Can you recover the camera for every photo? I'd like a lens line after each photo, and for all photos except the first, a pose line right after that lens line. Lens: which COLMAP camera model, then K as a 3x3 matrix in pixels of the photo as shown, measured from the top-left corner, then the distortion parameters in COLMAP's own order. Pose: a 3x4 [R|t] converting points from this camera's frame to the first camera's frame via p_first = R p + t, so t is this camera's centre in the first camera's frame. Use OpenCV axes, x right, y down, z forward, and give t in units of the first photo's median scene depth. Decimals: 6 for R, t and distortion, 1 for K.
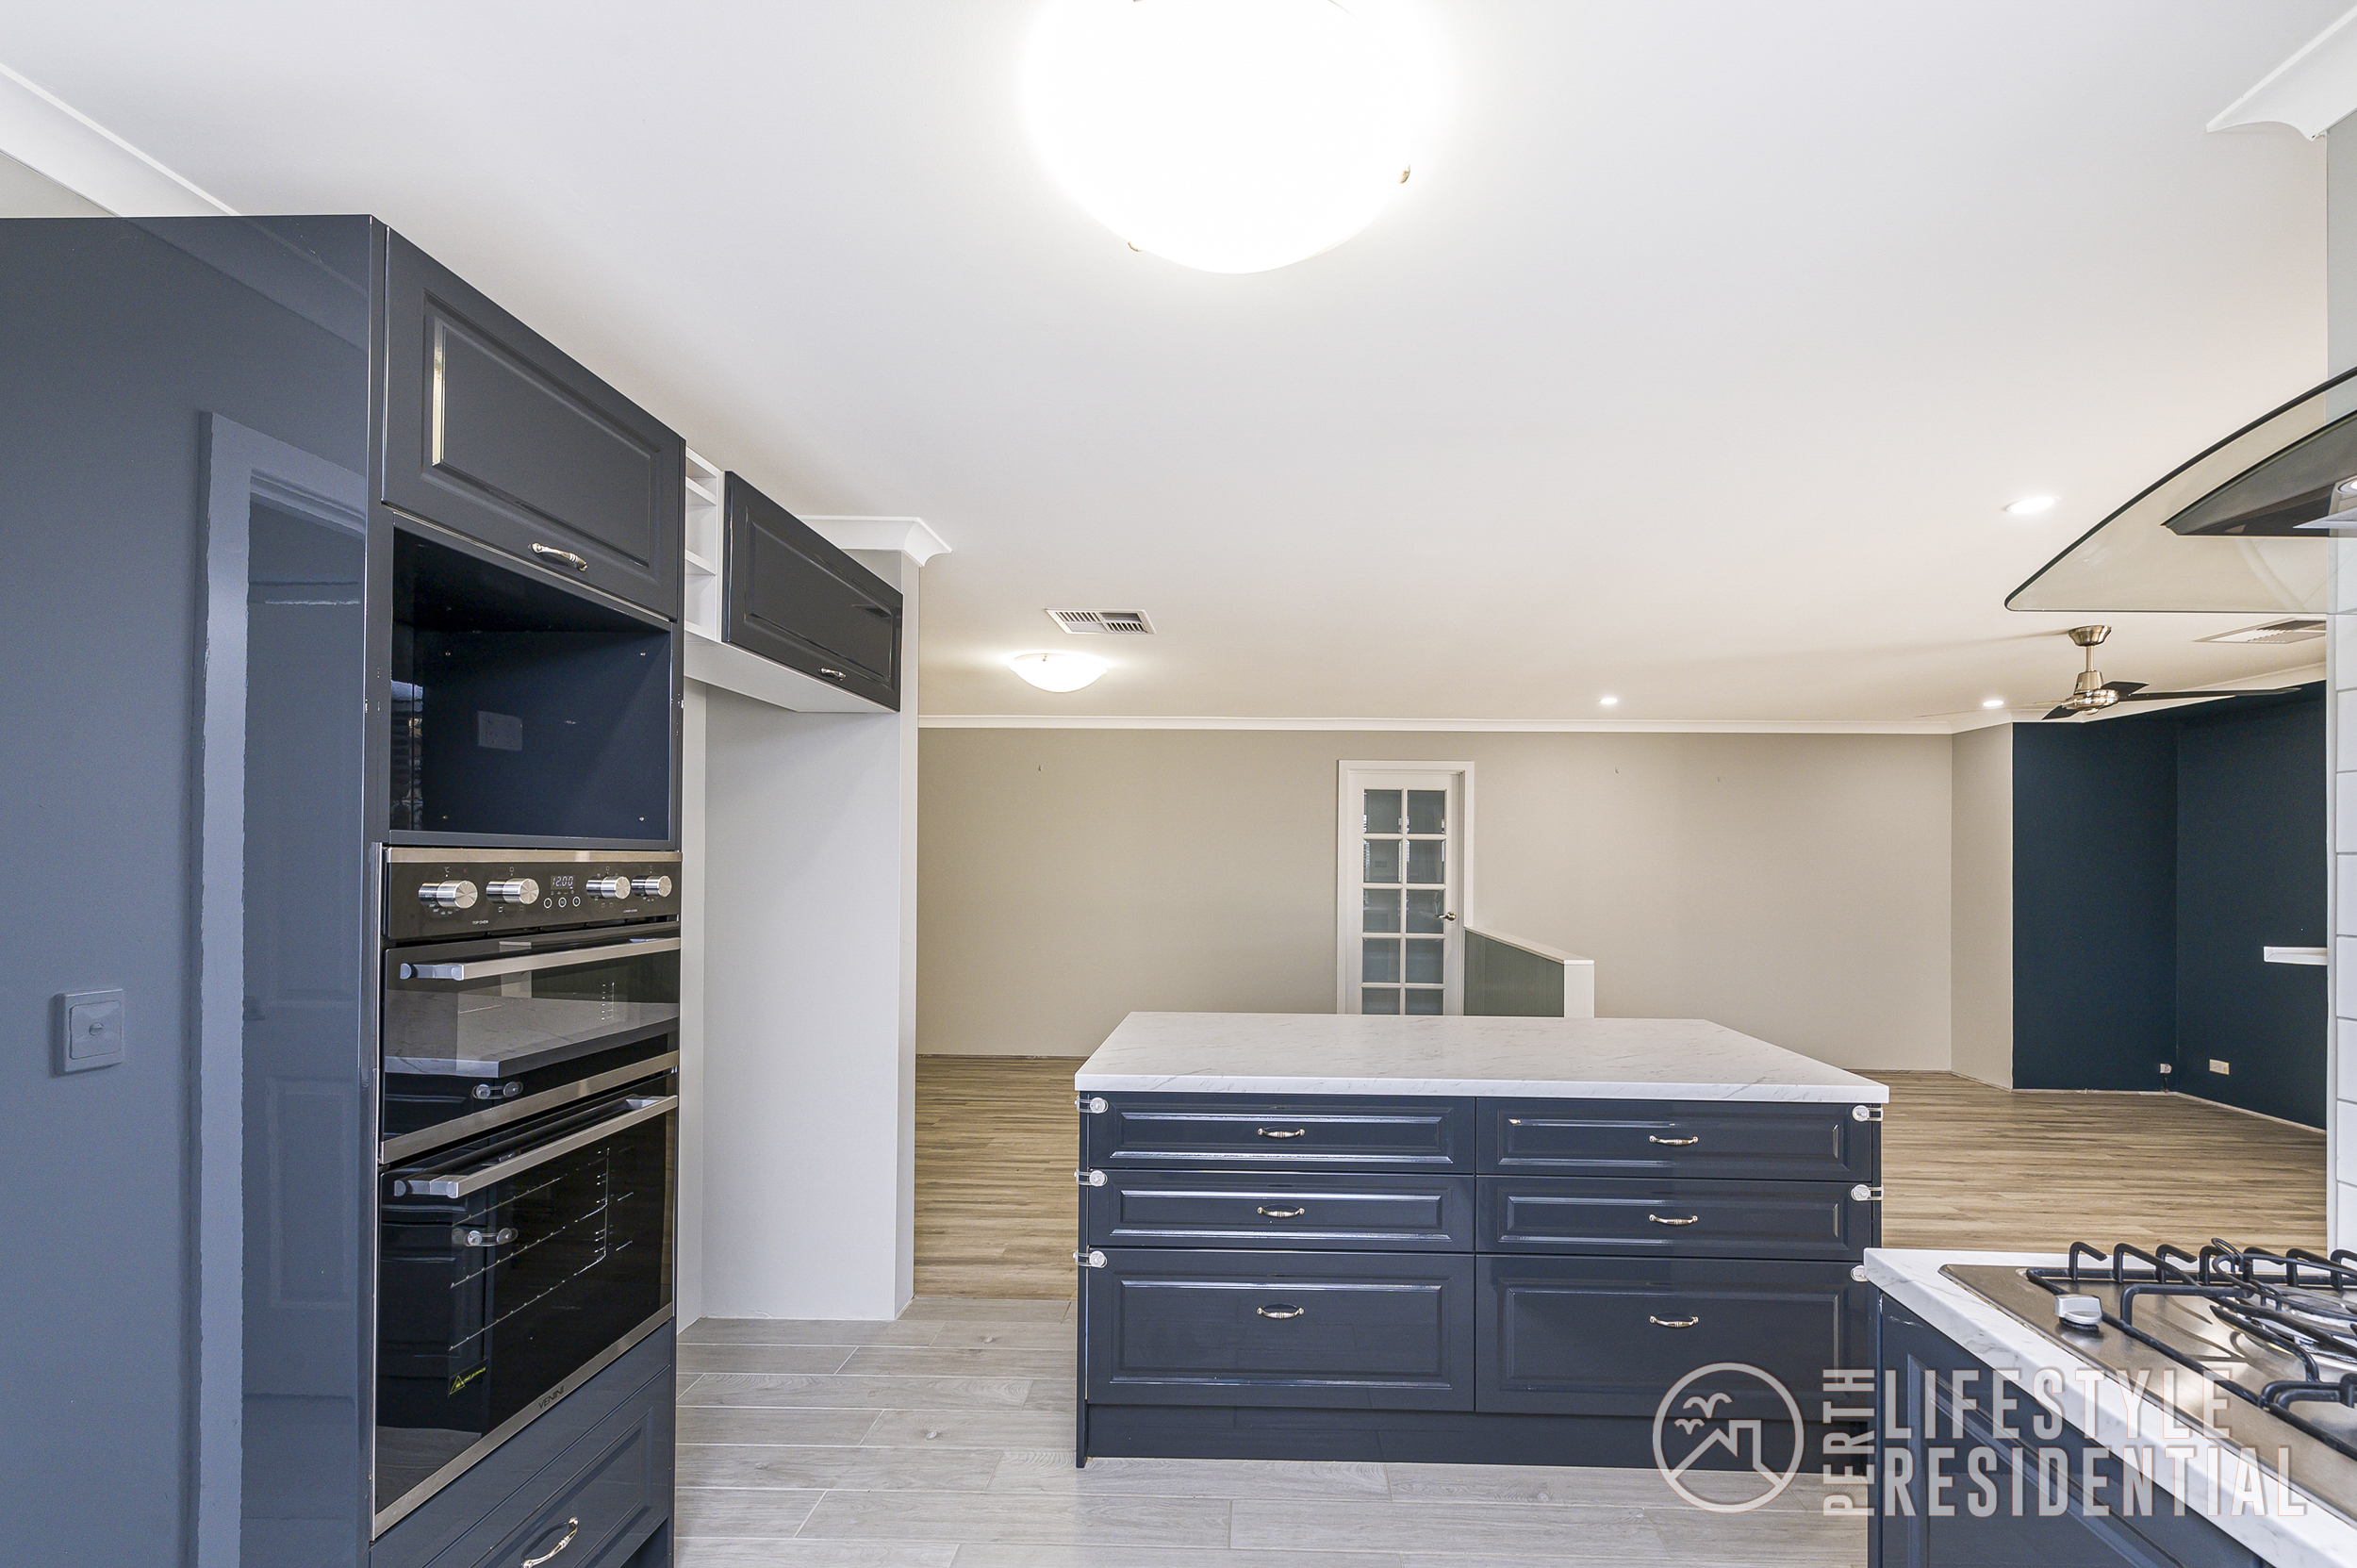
lens RADIAL K [[946.0, 0, 1252.2], [0, 946.0, 845.7], [0, 0, 1]] dist [0.009999, -0.003285]
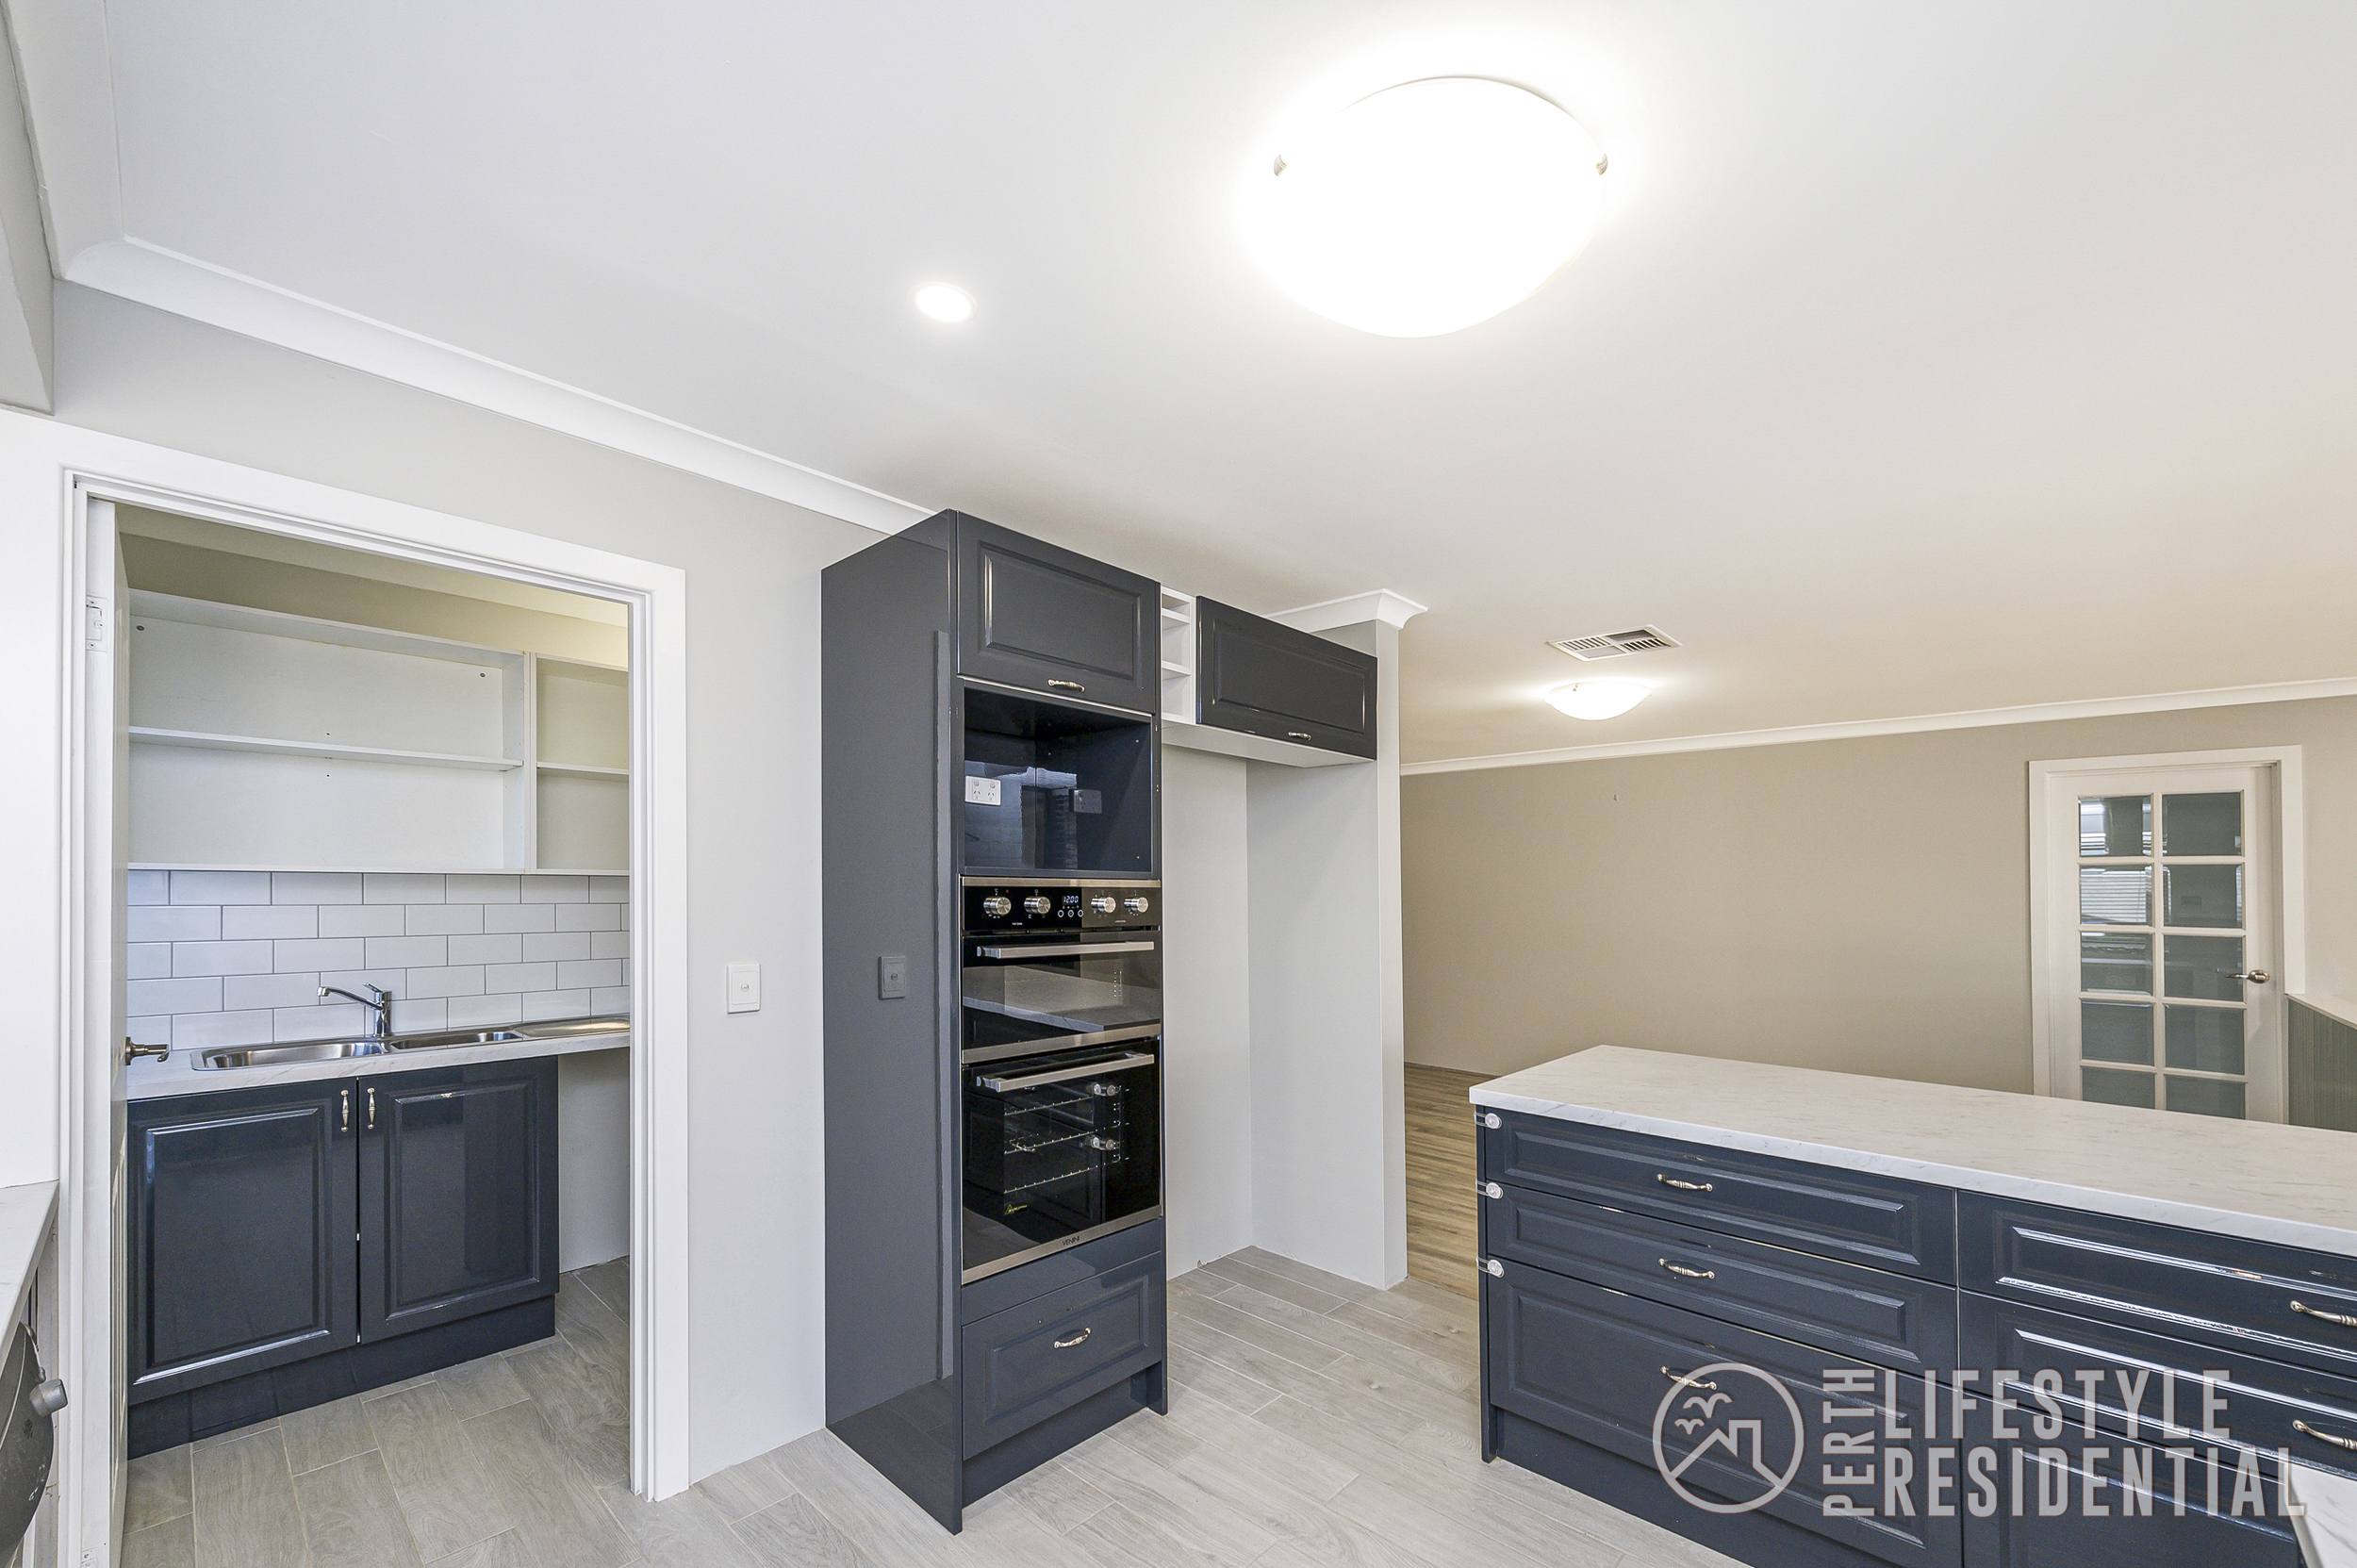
lens RADIAL K [[946.0, 0, 1236.8], [0, 946.0, 882.8], [0, 0, 1]] dist [0.009999, -0.003285]
pose [[0.759424, -0.007476, -0.650553, 0.304235], [0.007766, 0.999967, -0.002426, 0.011233], [0.650549, -0.003210, 0.759457, 0.019808]]
